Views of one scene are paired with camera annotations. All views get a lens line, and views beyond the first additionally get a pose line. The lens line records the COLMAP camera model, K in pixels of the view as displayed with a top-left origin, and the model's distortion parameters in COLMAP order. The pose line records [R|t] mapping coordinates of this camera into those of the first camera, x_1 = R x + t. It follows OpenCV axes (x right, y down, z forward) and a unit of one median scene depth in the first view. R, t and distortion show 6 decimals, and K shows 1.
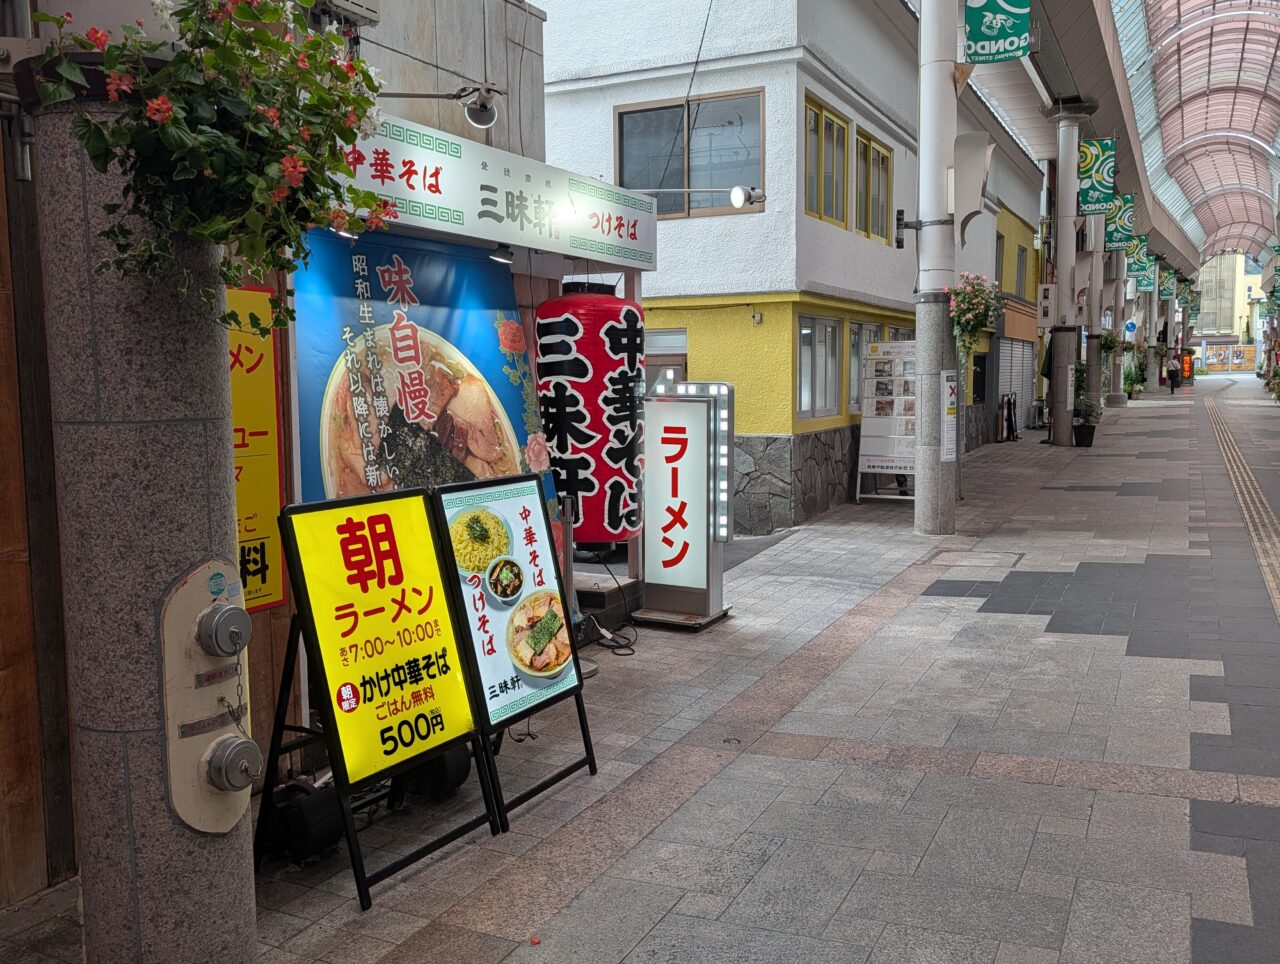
lens RADIAL K [[1091.9, 0, 682.5], [0, 1091.9, 446.0], [0, 0, 1]] dist [0.102716, -0.392086]
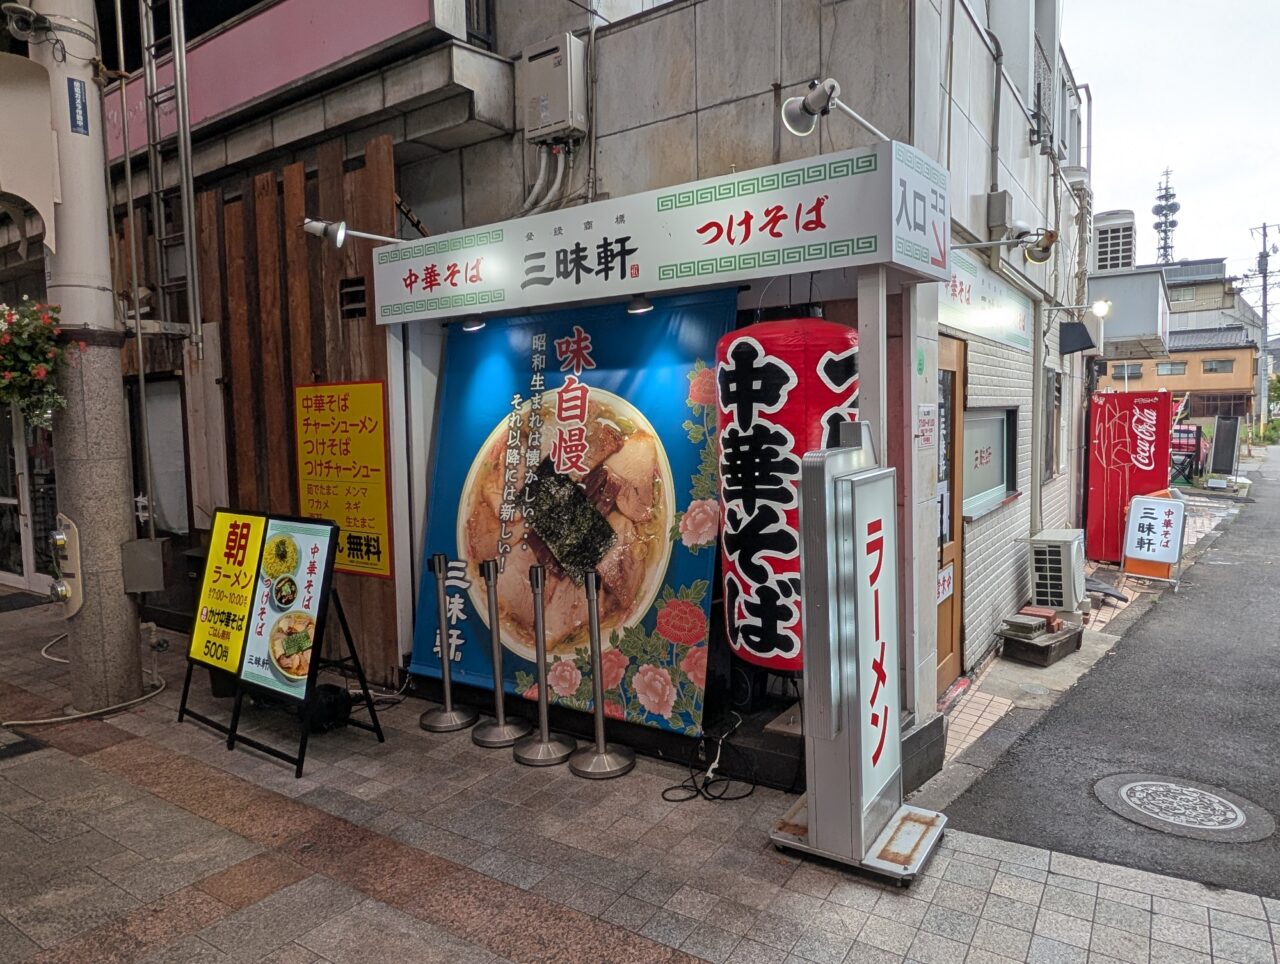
lens RADIAL K [[818.0, 0, 638.6], [0, 818.0, 460.4], [0, 0, 1]] dist [-0.005310, -0.002368]
pose [[-0.159026, 0.067959, -0.984933, 0.574263], [-0.039795, 0.996376, 0.075173, -0.101502], [0.986472, 0.051150, -0.155745, 1.203744]]
